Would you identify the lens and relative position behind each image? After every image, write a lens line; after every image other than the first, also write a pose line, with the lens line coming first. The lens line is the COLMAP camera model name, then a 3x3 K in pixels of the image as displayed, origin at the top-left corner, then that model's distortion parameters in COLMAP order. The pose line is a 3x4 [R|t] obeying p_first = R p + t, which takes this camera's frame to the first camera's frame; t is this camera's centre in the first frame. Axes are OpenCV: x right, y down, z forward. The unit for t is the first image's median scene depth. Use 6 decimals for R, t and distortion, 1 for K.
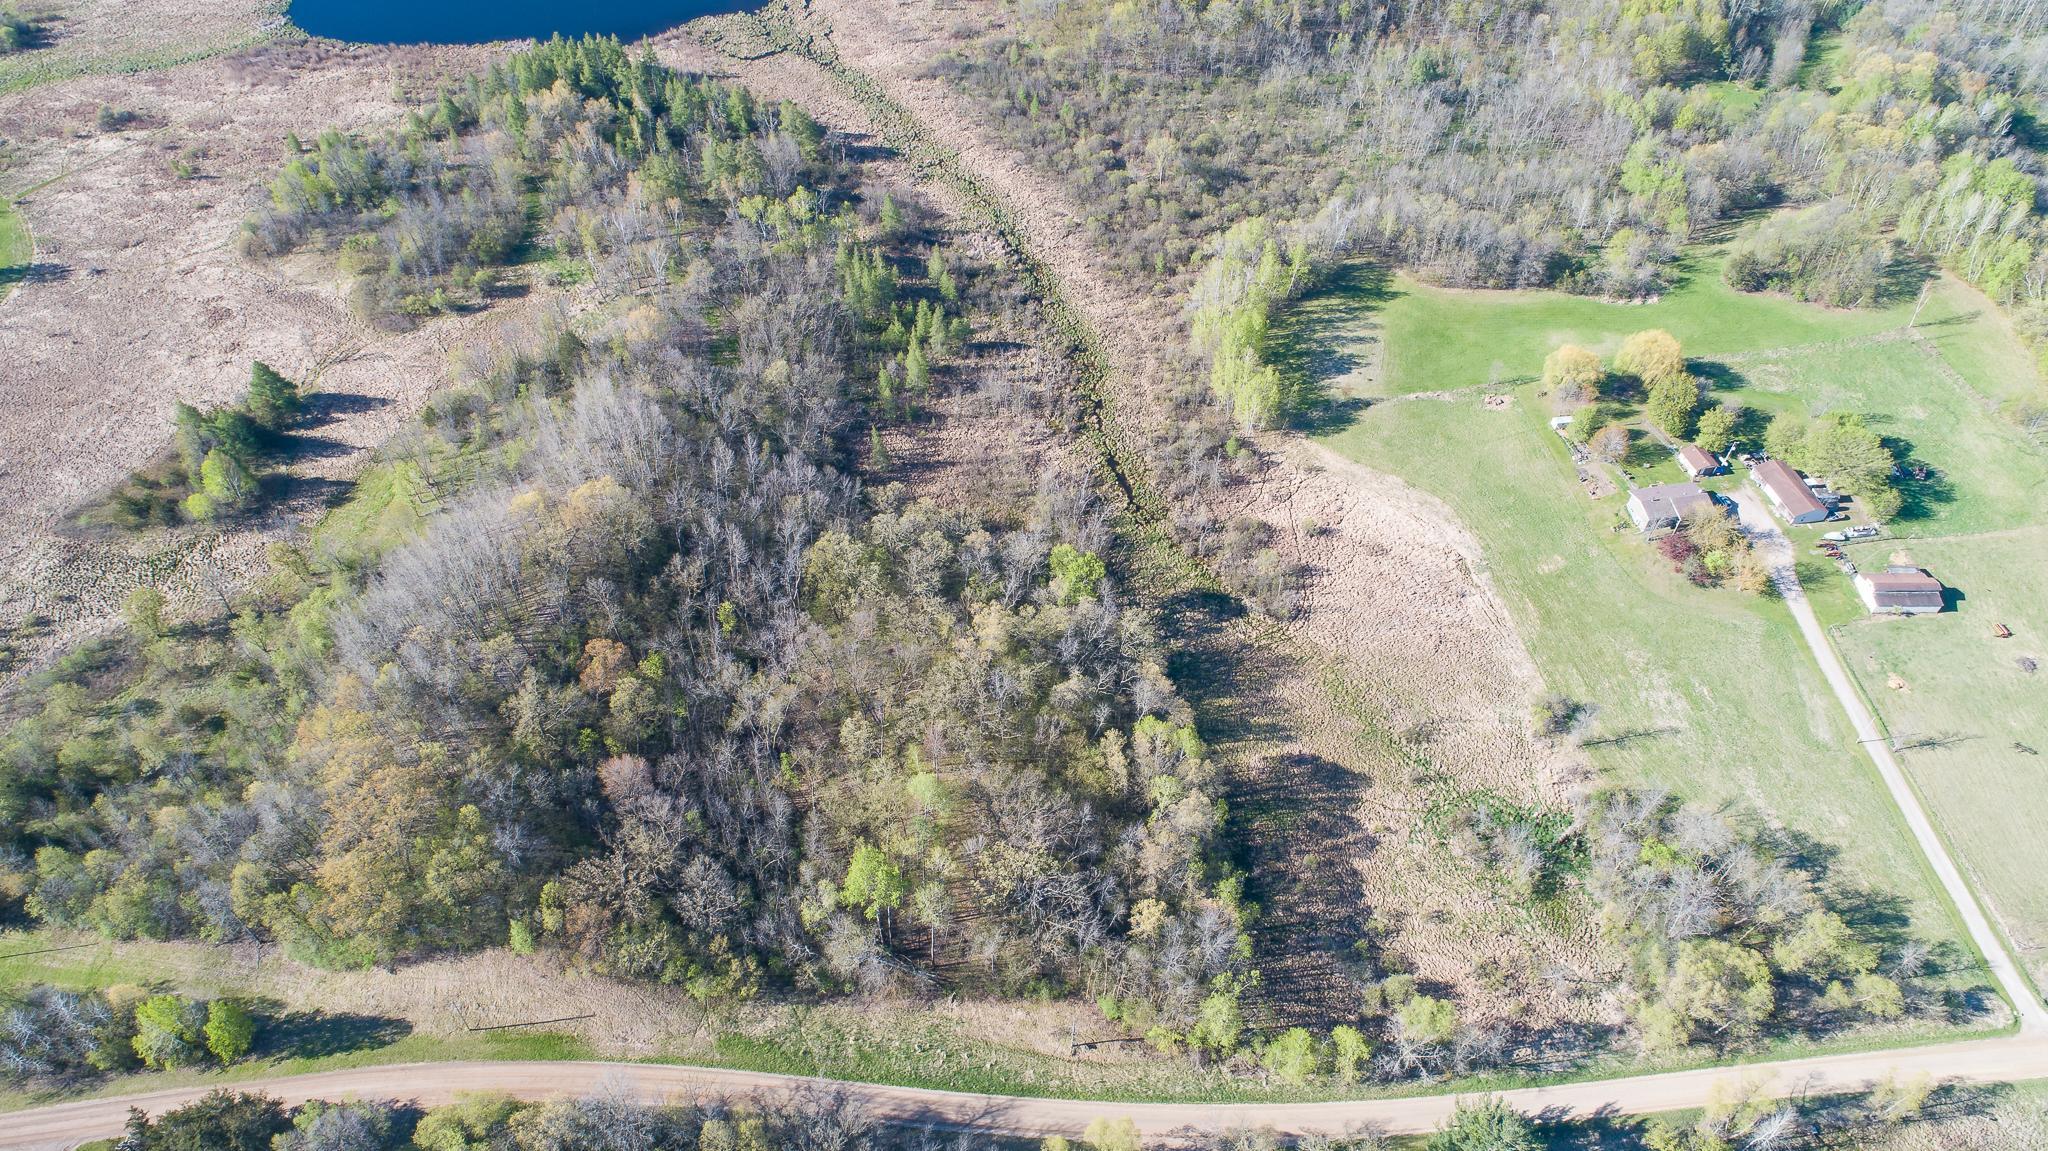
lens RADIAL K [[1375.2, 0, 1018.8], [0, 1375.2, 576.8], [0, 0, 1]] dist [-0.018189, 0.009604]
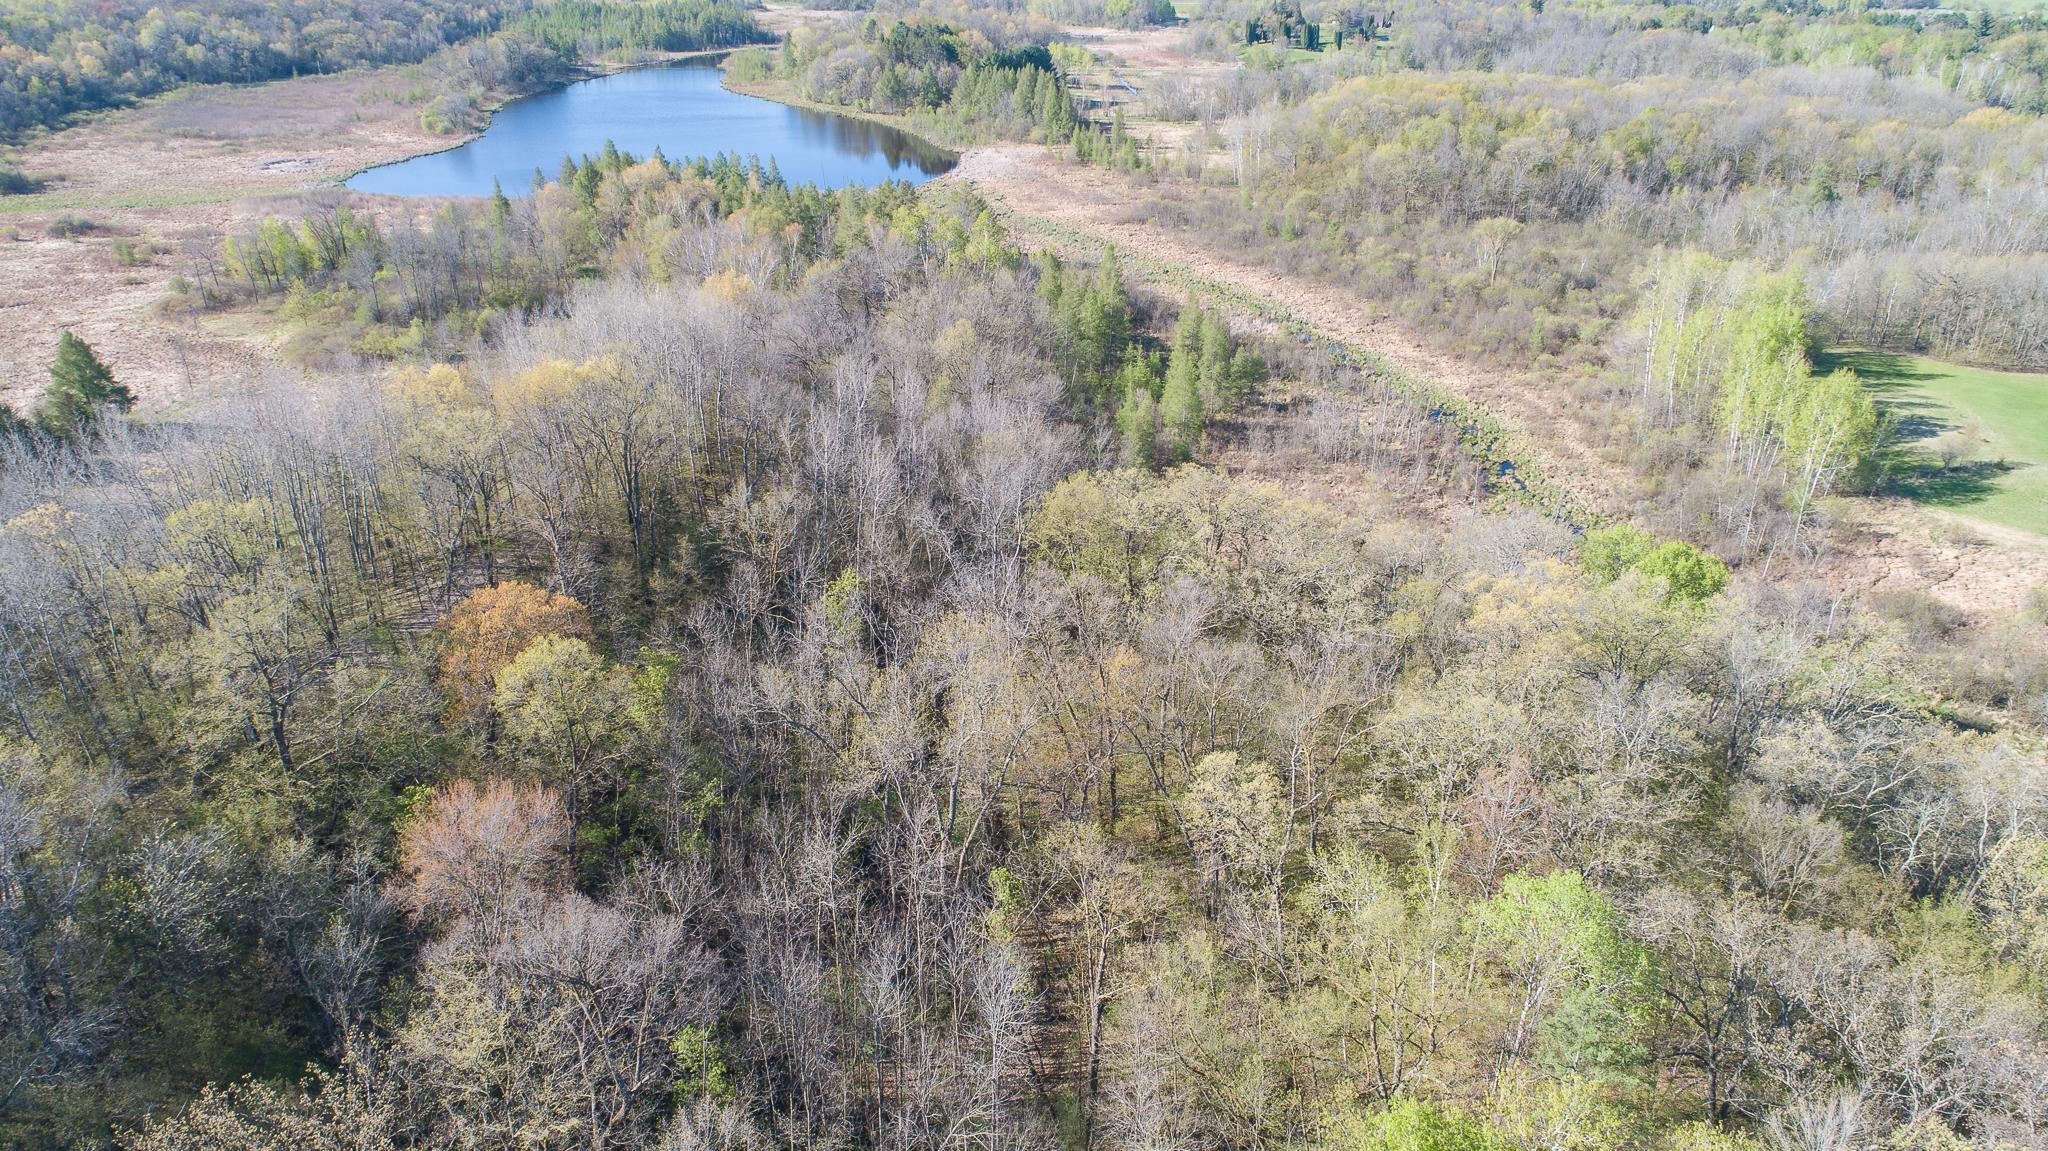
lens RADIAL K [[1375.2, 0, 1023.4], [0, 1375.2, 578.8], [0, 0, 1]] dist [-0.018189, 0.009604]
pose [[0.998179, 0.018060, -0.057558, -0.113979], [-0.037988, 0.929373, -0.367181, 0.140923], [0.046862, 0.368699, 0.928367, 0.519878]]
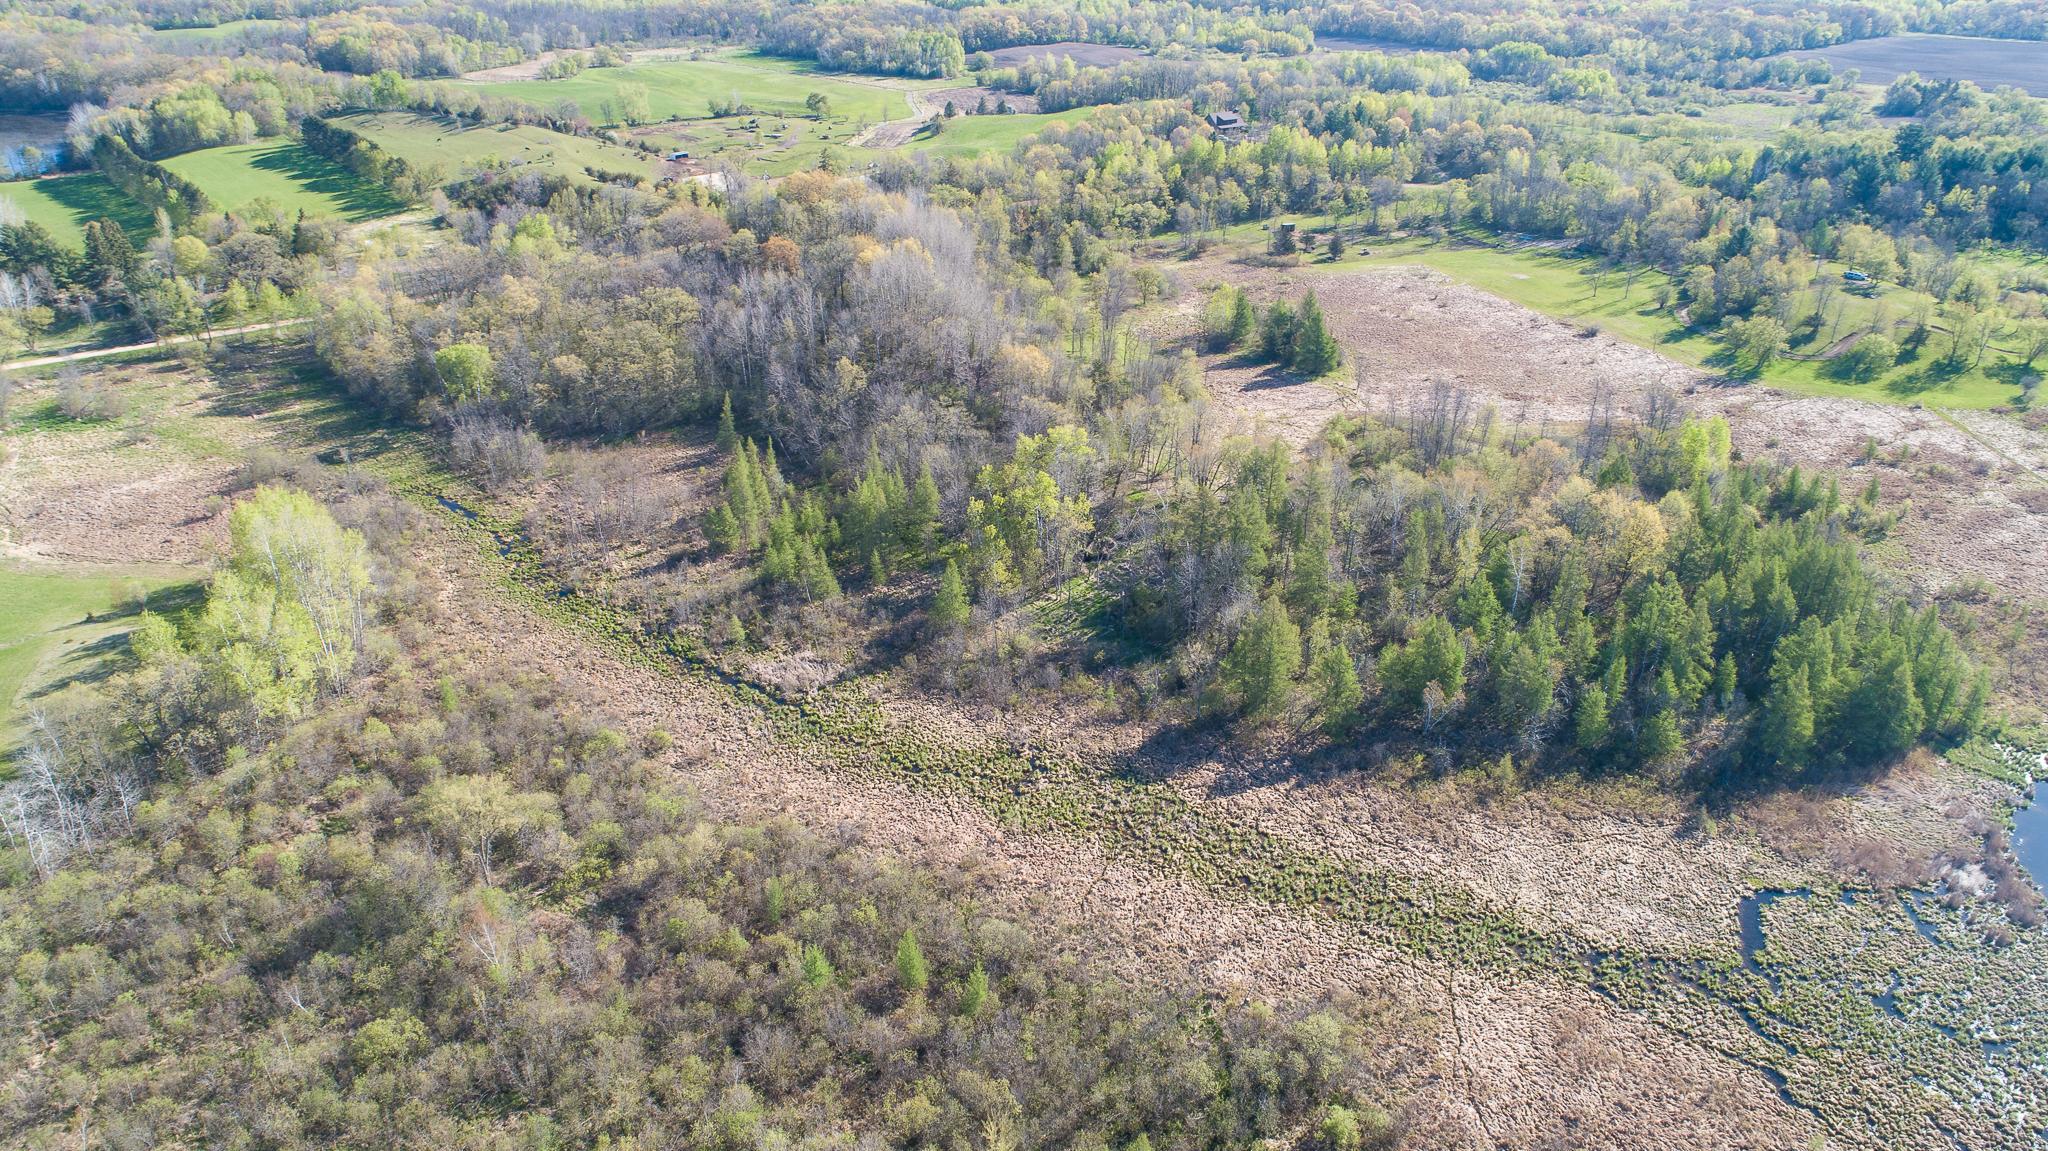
lens RADIAL K [[1375.2, 0, 1026.4], [0, 1375.2, 583.3], [0, 0, 1]] dist [-0.018189, 0.009604]
pose [[-0.864921, 0.207505, -0.457005, 0.168906], [-0.378968, 0.327005, 0.865708, -0.930756], [0.329082, 0.921959, -0.204196, 1.348338]]
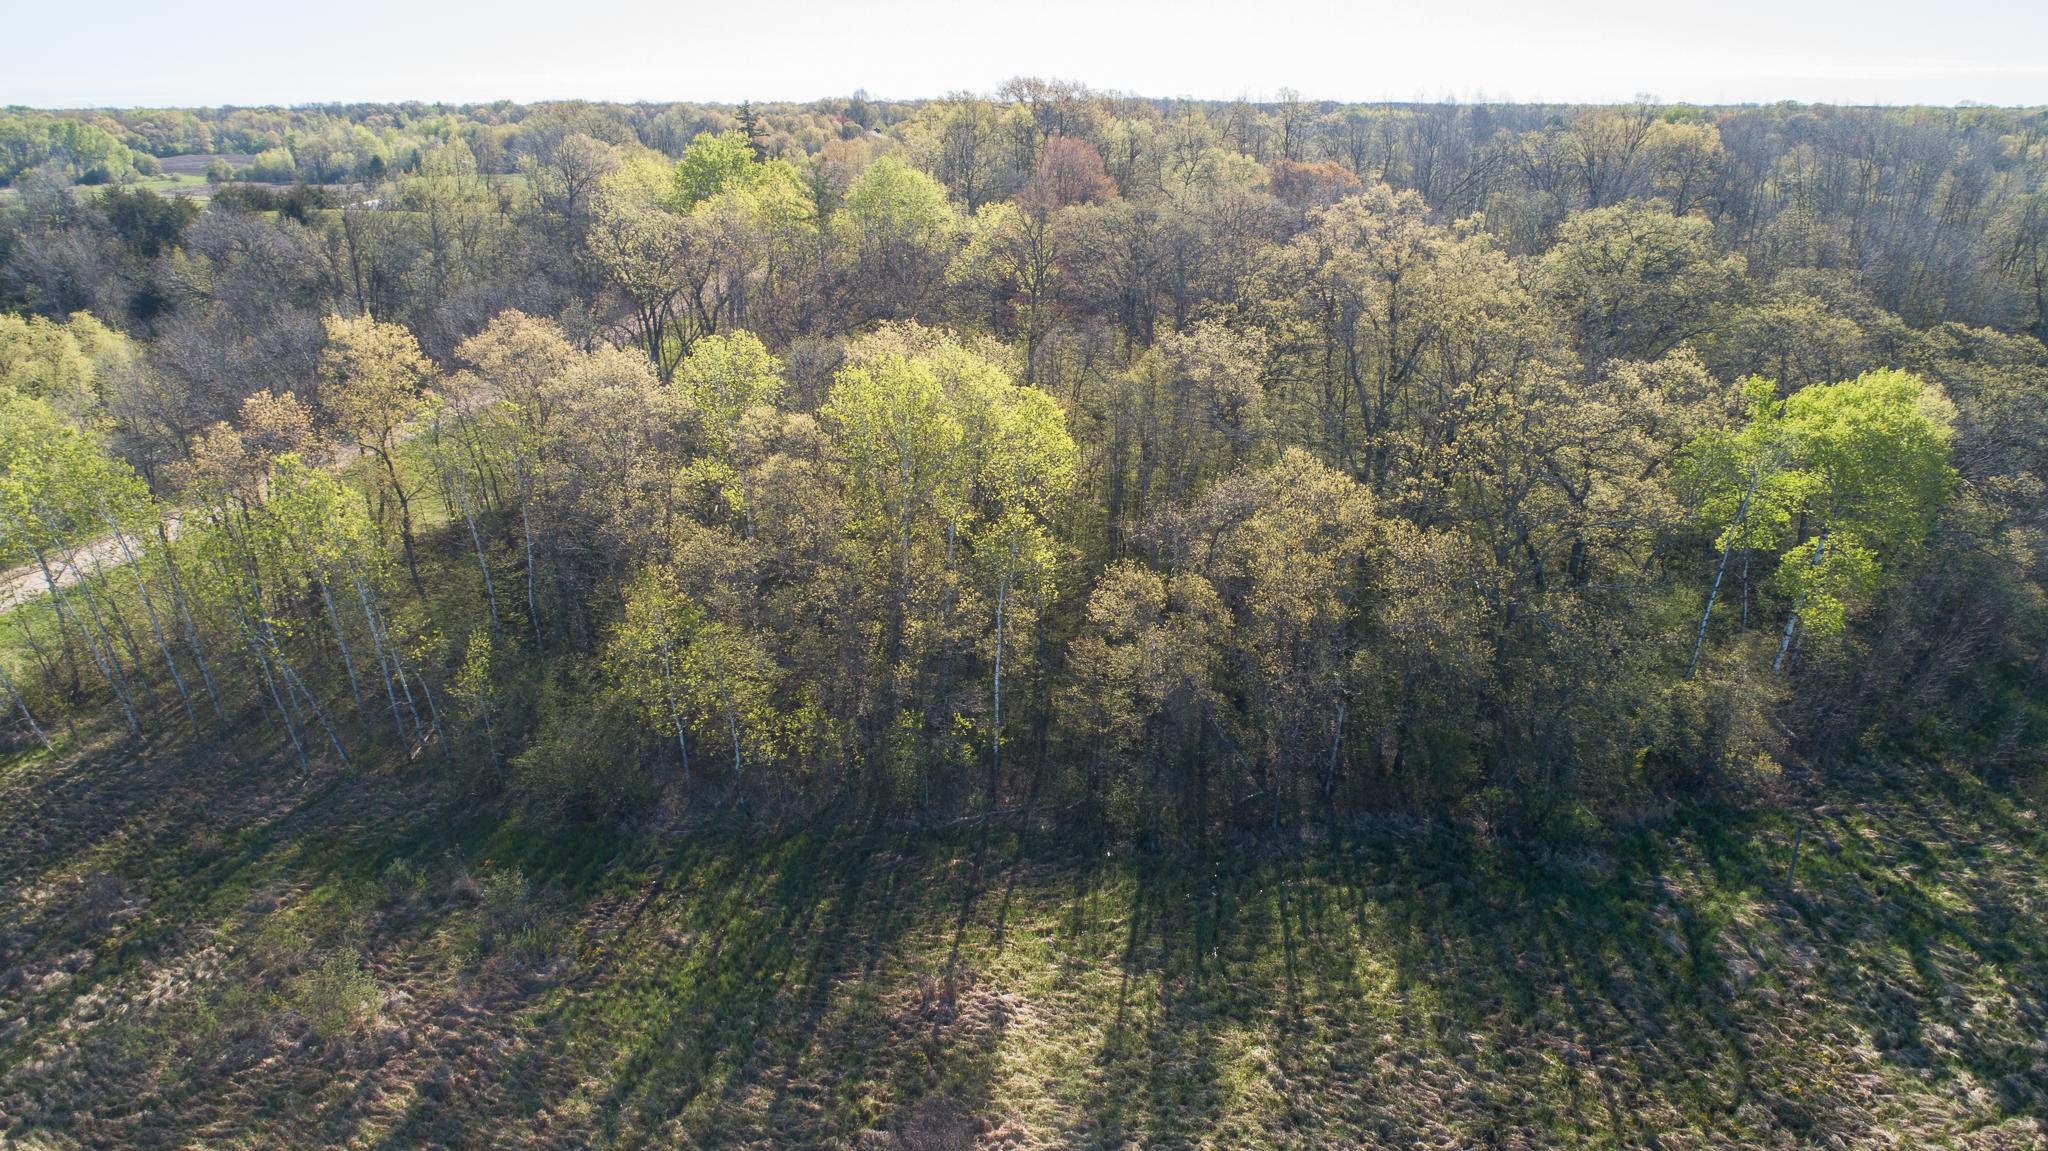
lens RADIAL K [[1375.2, 0, 1022.5], [0, 1375.2, 576.5], [0, 0, 1]] dist [-0.018189, 0.009604]
pose [[-0.247601, 0.300785, -0.920990, 0.282562], [-0.711521, 0.588741, 0.383563, 0.016150], [0.657595, 0.750274, 0.068243, 0.793851]]
